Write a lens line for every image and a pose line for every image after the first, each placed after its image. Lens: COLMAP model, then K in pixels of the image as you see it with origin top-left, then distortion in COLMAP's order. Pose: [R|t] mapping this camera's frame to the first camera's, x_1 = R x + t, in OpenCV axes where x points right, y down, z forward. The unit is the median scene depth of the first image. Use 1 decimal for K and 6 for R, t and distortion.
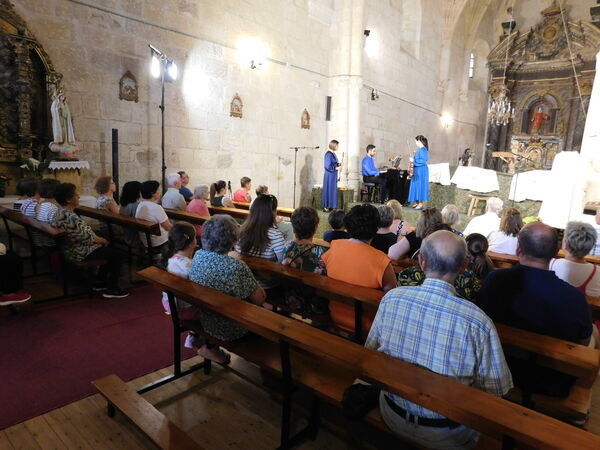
lens RADIAL K [[394.6, 0, 296.8], [0, 394.6, 228.8], [0, 0, 1]] dist [-0.079841, 0.054057]
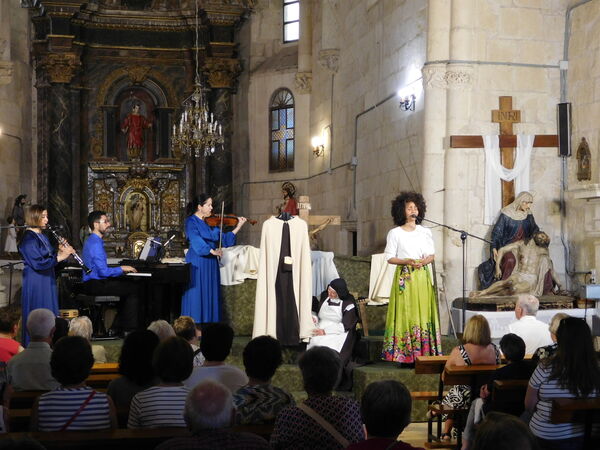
lens RADIAL K [[1183.1, 0, 300.5], [0, 1183.1, 226.5], [0, 0, 1]] dist [0.020960, 0.000000]
pose [[0.608969, -0.039186, 0.792226, -0.568012], [0.159023, 0.984532, -0.073540, -0.044592], [-0.777090, 0.170766, 0.605781, -0.007986]]
